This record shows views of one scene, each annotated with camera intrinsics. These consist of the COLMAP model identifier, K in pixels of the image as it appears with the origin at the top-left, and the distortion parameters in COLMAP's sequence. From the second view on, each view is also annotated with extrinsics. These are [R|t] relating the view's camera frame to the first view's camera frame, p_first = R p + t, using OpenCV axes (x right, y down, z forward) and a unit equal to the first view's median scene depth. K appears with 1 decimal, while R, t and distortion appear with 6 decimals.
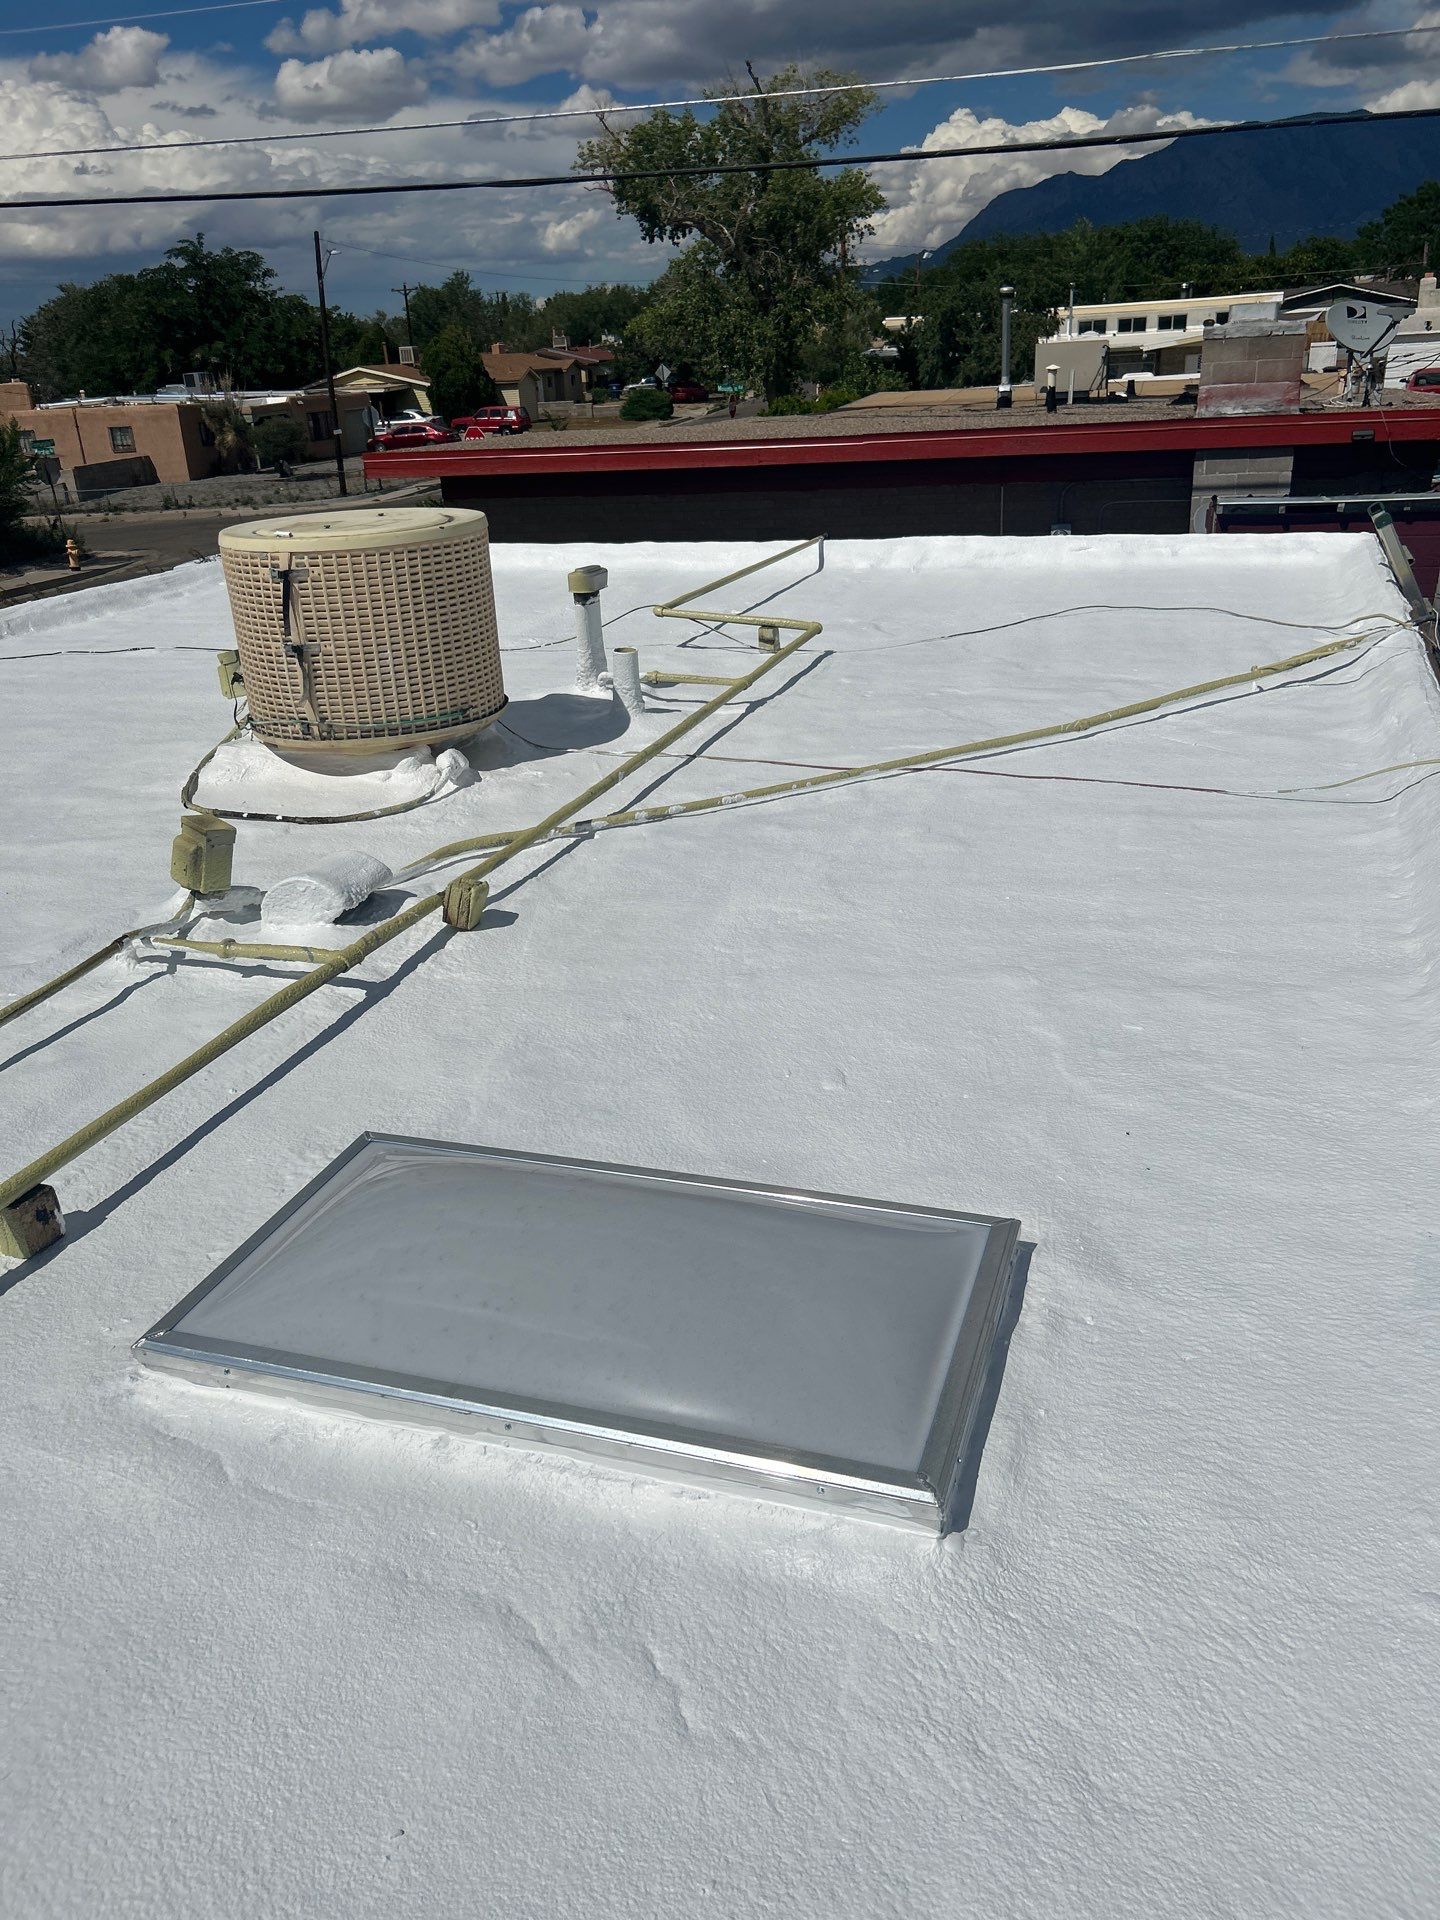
lens RADIAL K [[1463.4, 0, 729.4], [0, 1463.4, 944.5], [0, 0, 1]] dist [0.047919, -0.052903]
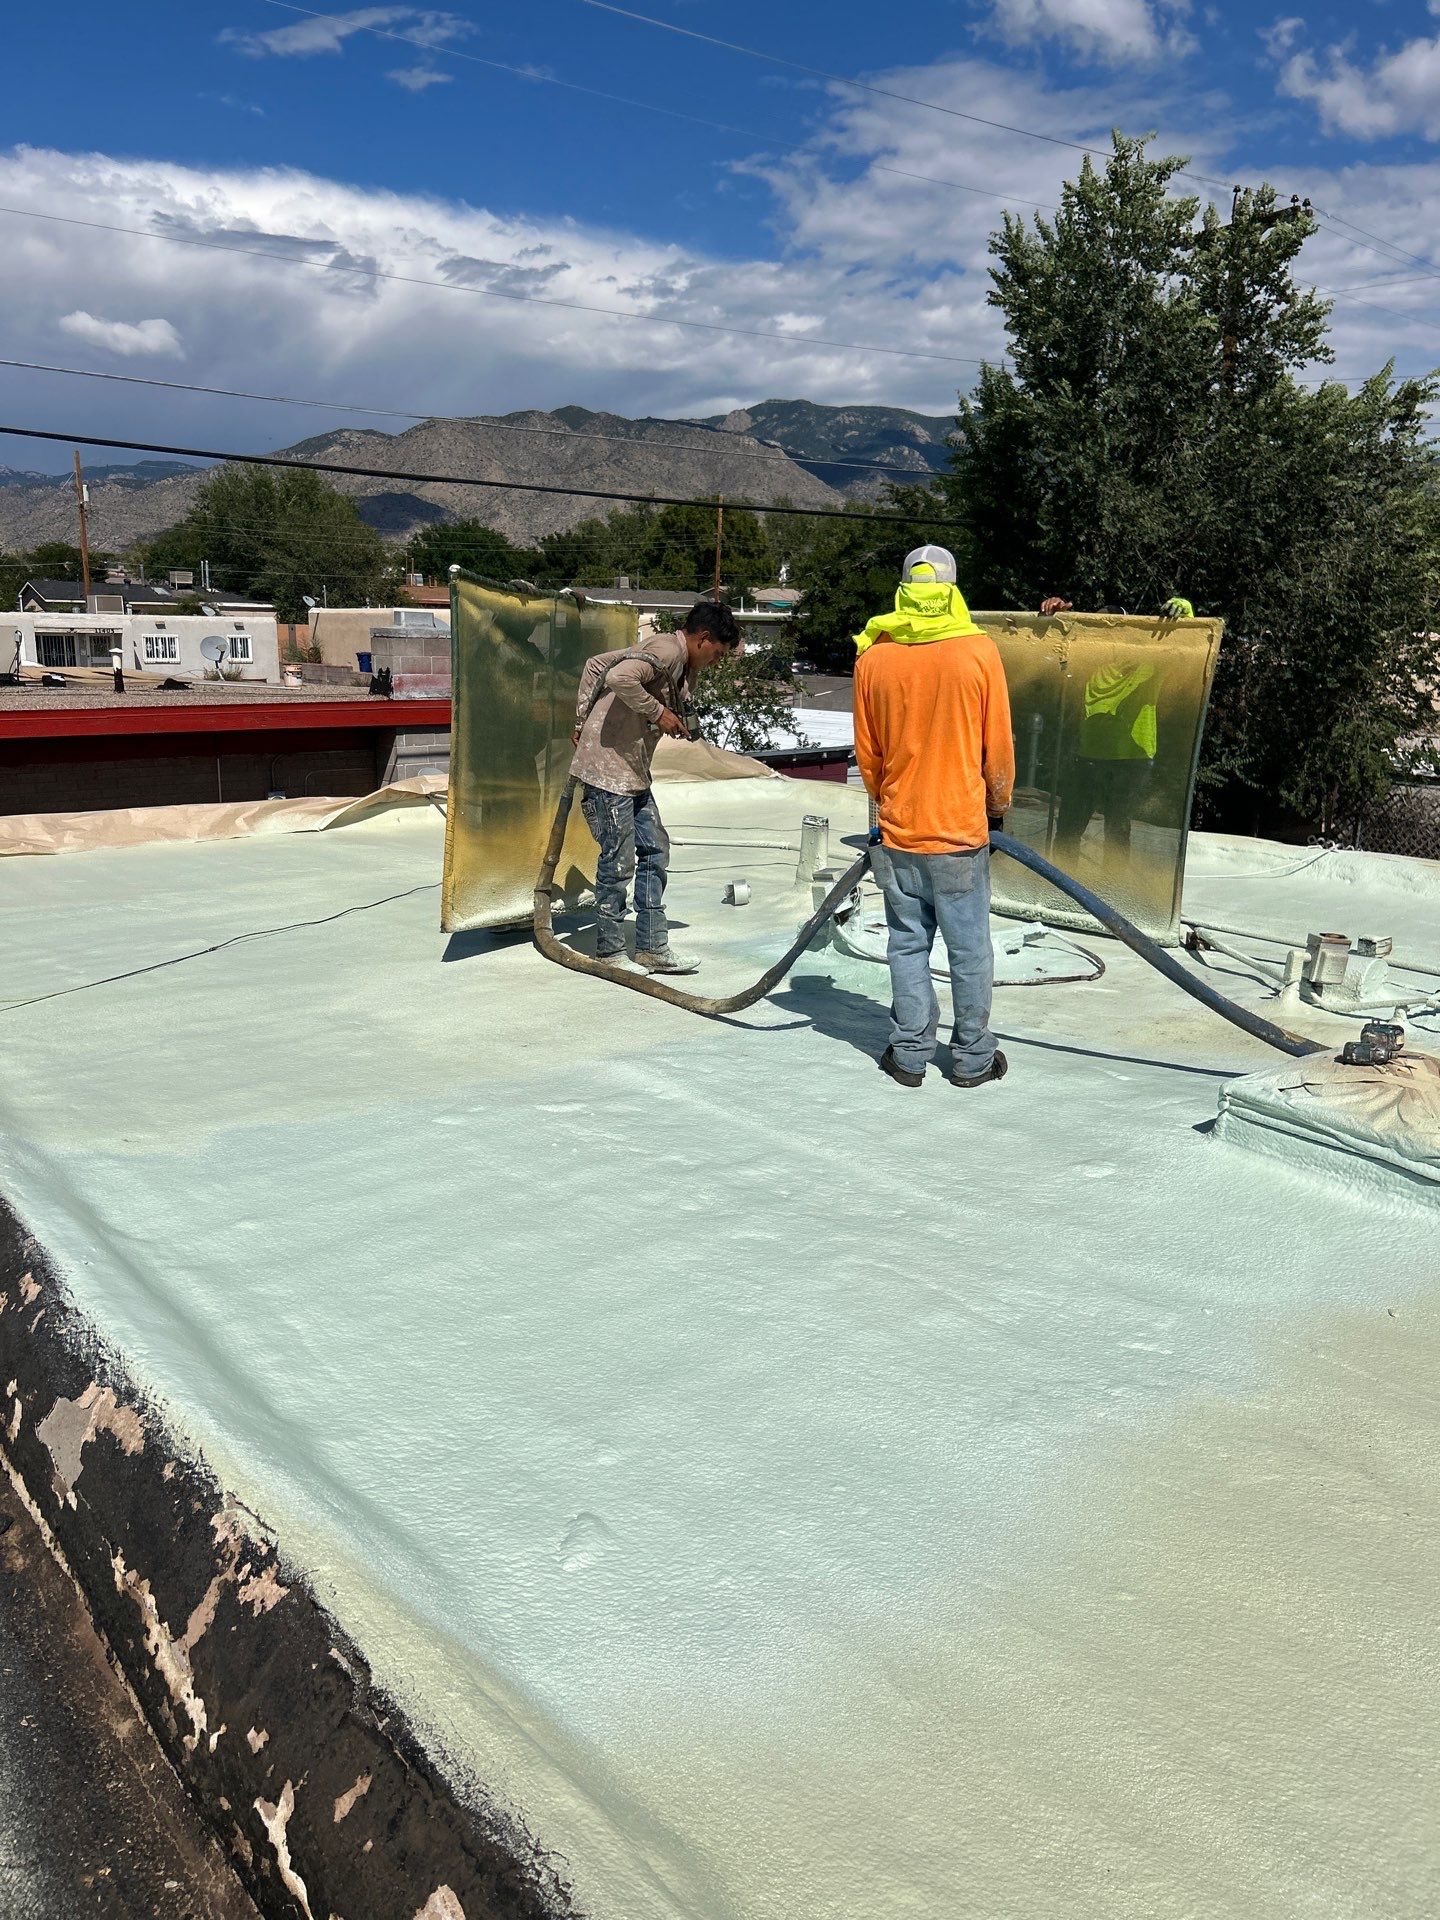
lens RADIAL K [[1440.7, 0, 689.9], [0, 1440.7, 1007.5], [0, 0, 1]] dist [0.060428, -0.127050]
pose [[0.548764, -0.153105, 0.821838, -0.146219], [0.269341, 0.963045, -0.000435, -0.015471], [-0.791400, 0.221593, 0.569721, 0.056089]]
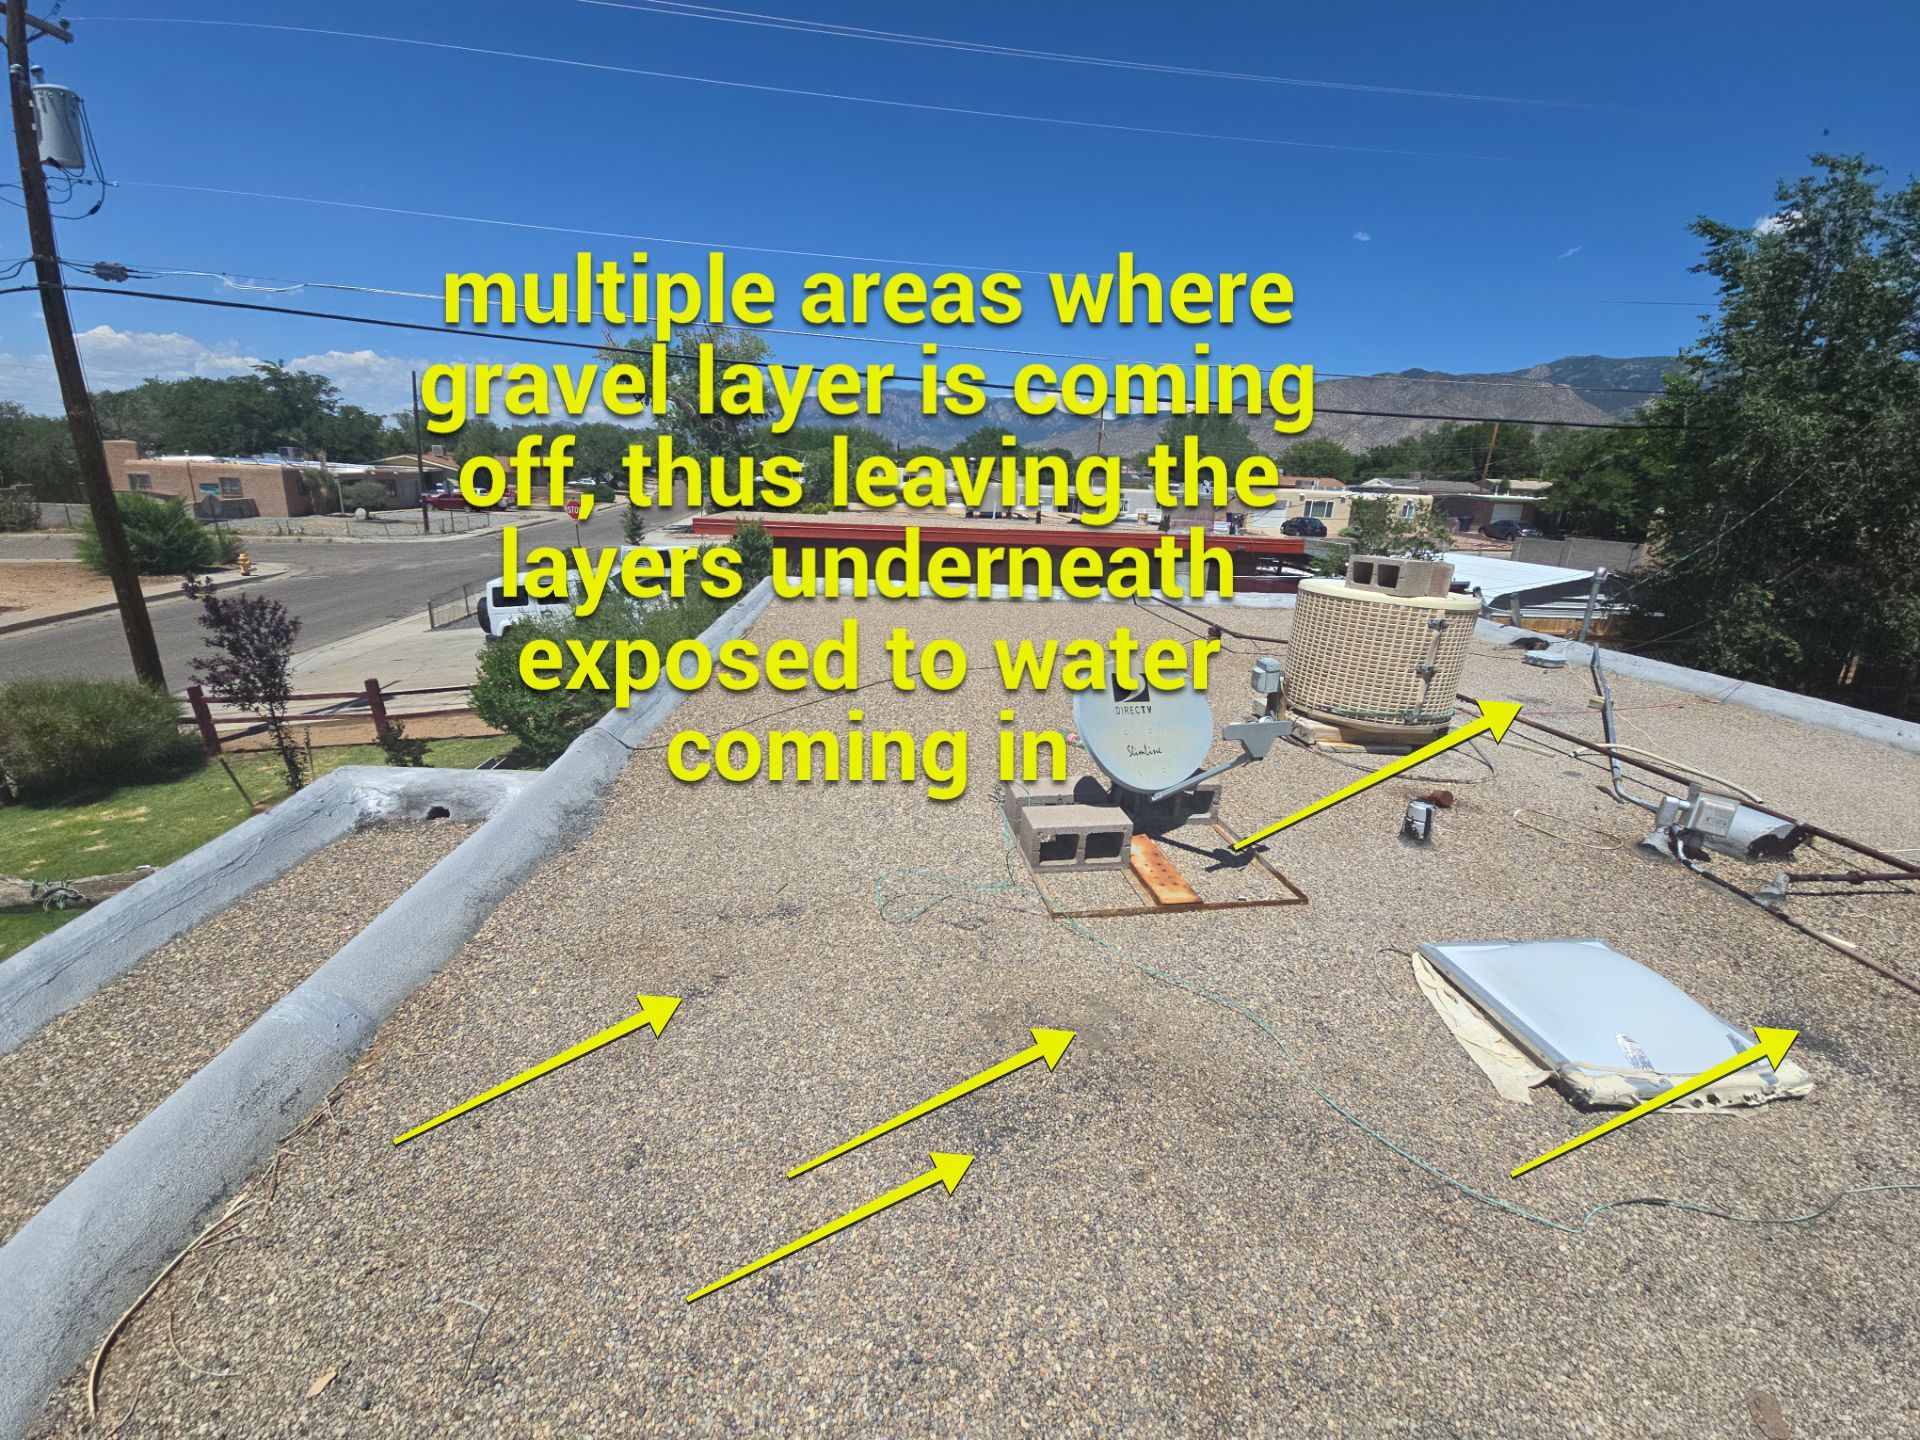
lens RADIAL K [[777.6, 0, 952.8], [0, 777.6, 706.7], [0, 0, 1]] dist [0.002265, -0.000314]
pose [[0.912457, -0.022518, 0.408553, -0.108037], [0.064558, 0.993901, -0.089402, -0.012030], [-0.404048, 0.107951, 0.908345, 0.046418]]
